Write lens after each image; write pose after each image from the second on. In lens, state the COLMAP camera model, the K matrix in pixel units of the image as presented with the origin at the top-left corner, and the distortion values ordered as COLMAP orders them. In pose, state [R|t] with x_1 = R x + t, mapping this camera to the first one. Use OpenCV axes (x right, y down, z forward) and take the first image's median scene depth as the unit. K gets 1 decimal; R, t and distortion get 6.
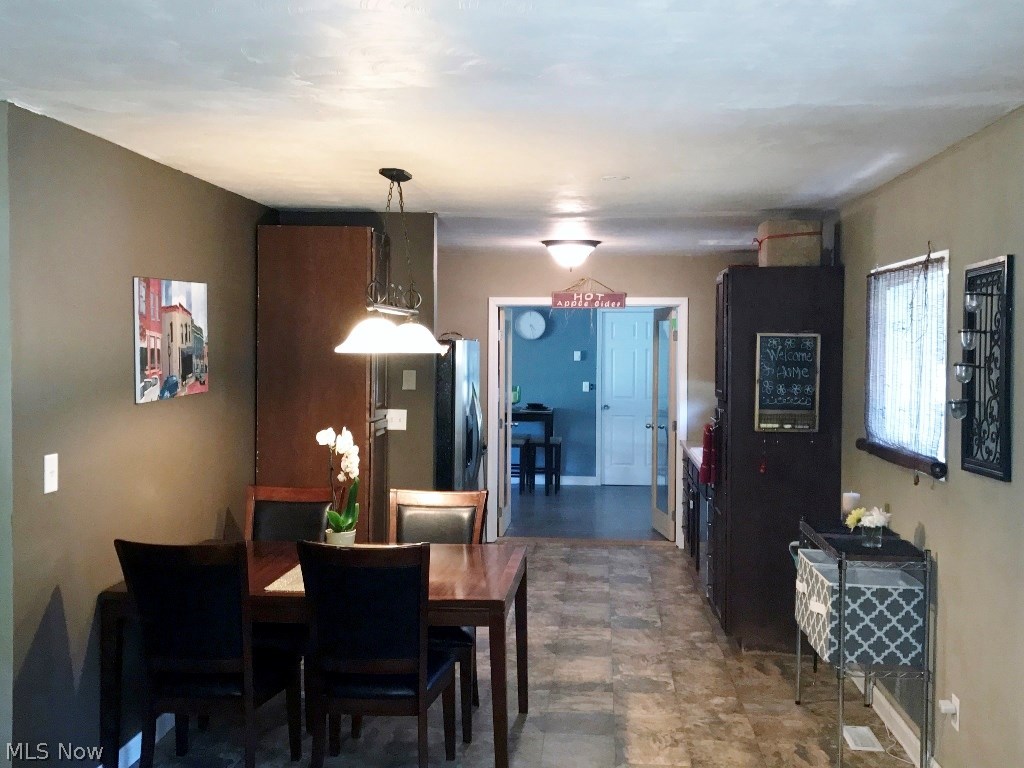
lens RADIAL K [[1095.2, 0, 519.2], [0, 1095.2, 379.7], [0, 0, 1]] dist [0.226127, -0.668456]
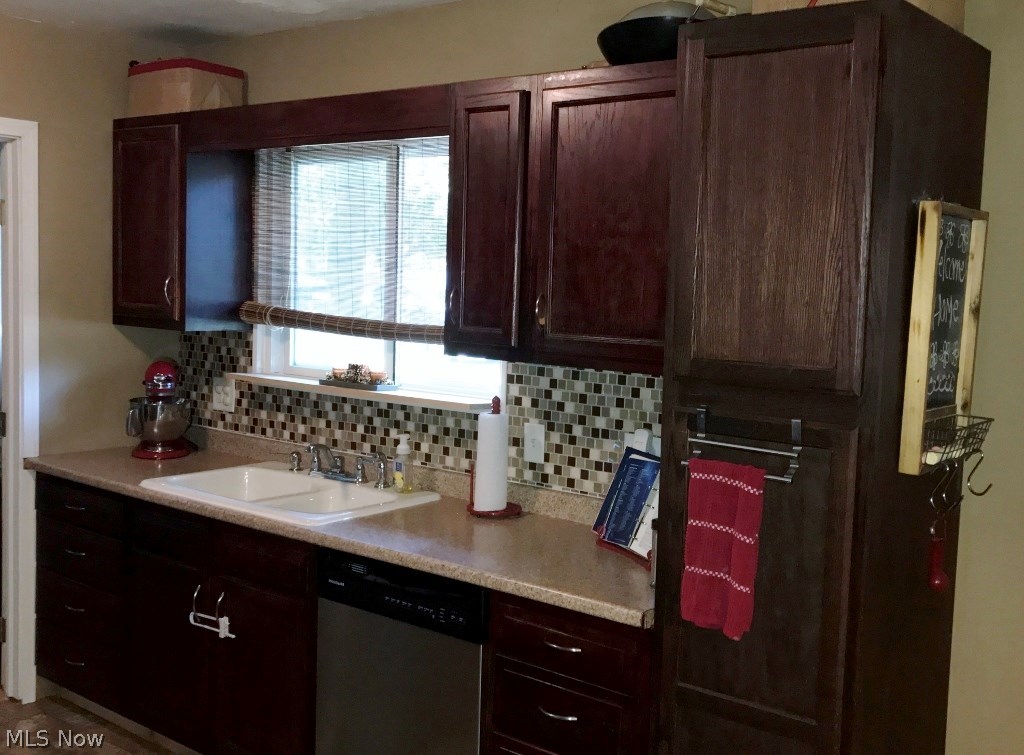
lens RADIAL K [[1089.6, 0, 523.6], [0, 1089.6, 372.9], [0, 0, 1]] dist [0.009482, -0.021748]
pose [[0.549984, -0.059486, 0.833054, -0.097489], [0.001639, 0.997535, 0.070148, -0.007195], [-0.835173, -0.037215, 0.548726, 0.599360]]
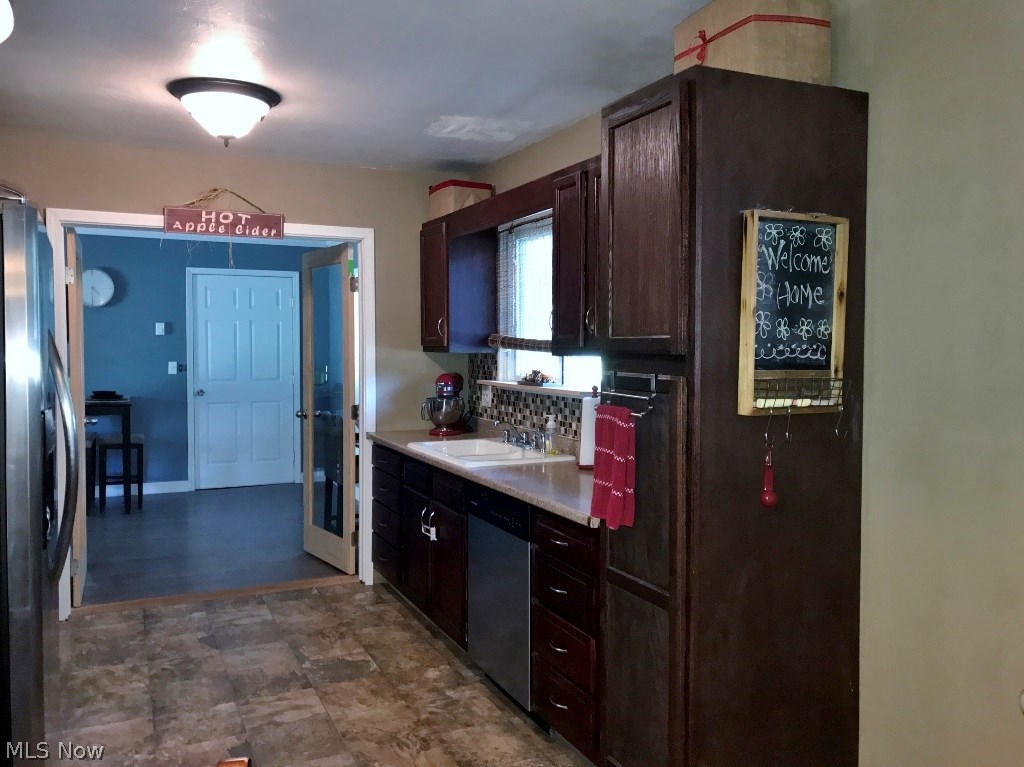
lens RADIAL K [[845.5, 0, 515.4], [0, 845.5, 376.2], [0, 0, 1]] dist [0.051175, -0.040423]
pose [[0.870884, -0.024925, 0.490856, -0.035704], [0.022047, 0.999689, 0.011647, 0.014945], [-0.490993, 0.000678, 0.871163, 0.475946]]
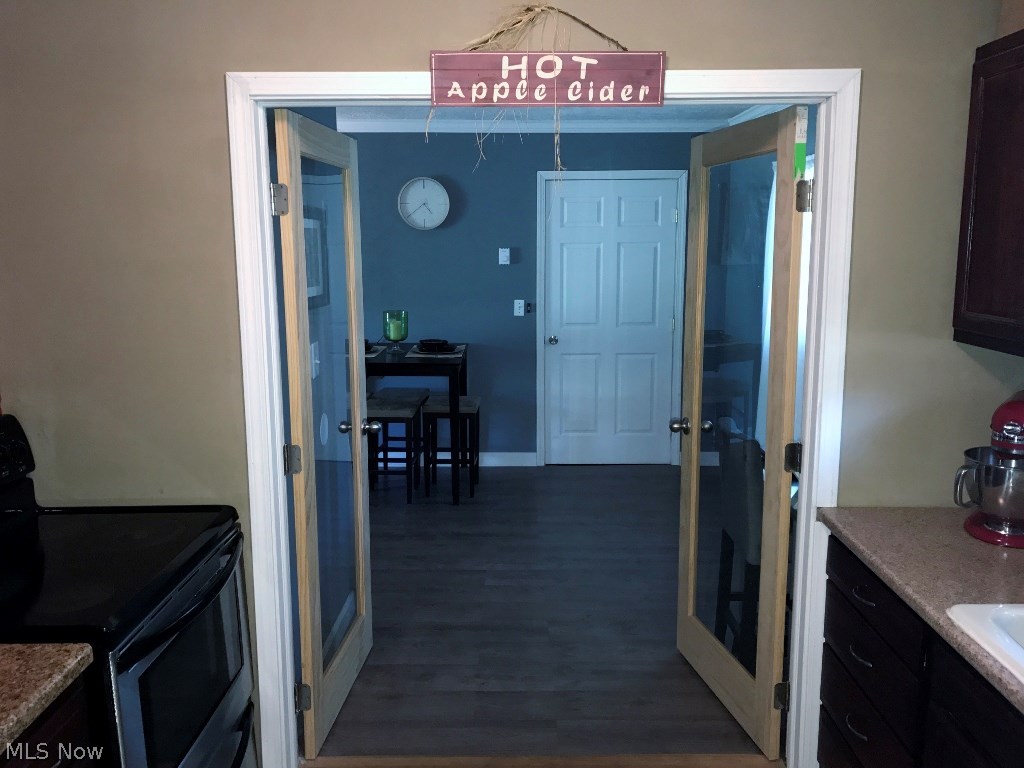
lens RADIAL K [[845.5, 0, 515.4], [0, 845.5, 376.7], [0, 0, 1]] dist [0.051175, -0.040423]
pose [[0.997256, -0.021943, 0.070709, 0.034588], [0.013134, 0.992353, 0.122730, -0.018175], [-0.072862, -0.121464, 0.989918, 0.742246]]
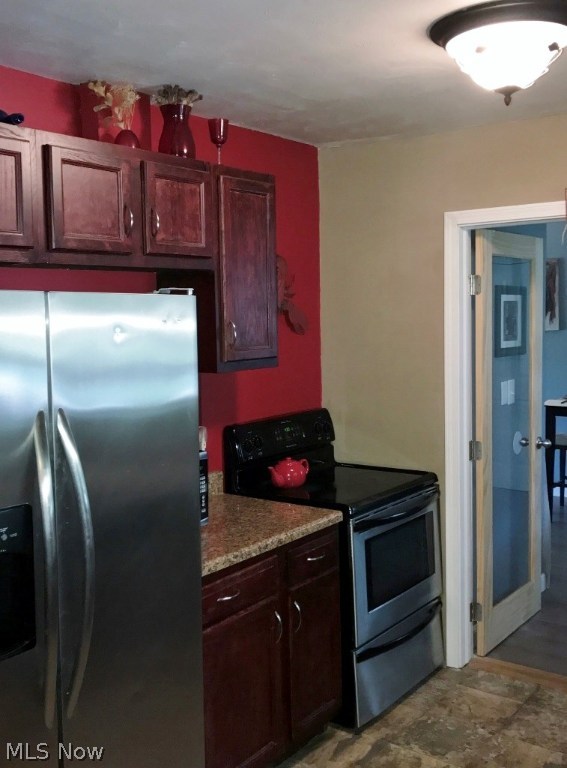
lens RADIAL K [[817.2, 0, 283.5], [0, 817.2, 384.0], [0, 0, 1]] dist [0.009482, -0.021748]
pose [[0.847874, 0.017442, -0.529911, 0.115203], [0.004640, 0.999176, 0.040312, -0.009067], [0.530178, -0.036638, 0.847094, 0.621171]]
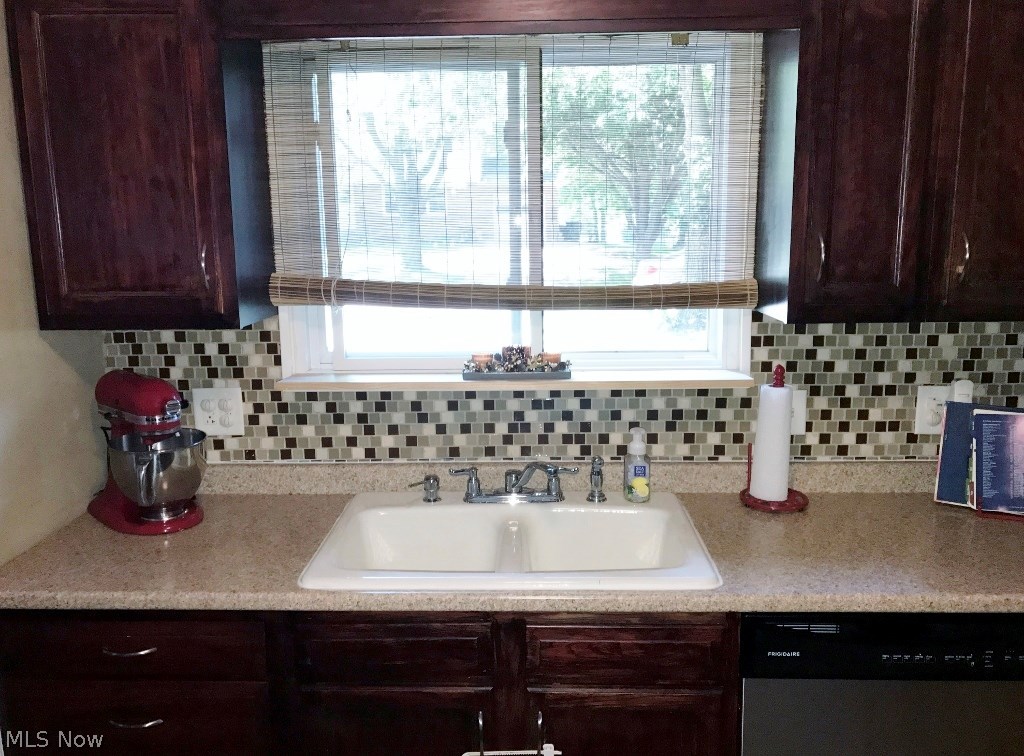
lens RADIAL K [[858.4, 0, 512.0], [0, 858.4, 378.0], [0, 0, 1]] dist [0.031785, -0.005847]
pose [[-0.042362, -0.189039, 0.981055, -0.032579], [0.051153, 0.980239, 0.191090, -0.018942], [-0.997792, 0.058279, -0.031855, 0.875036]]
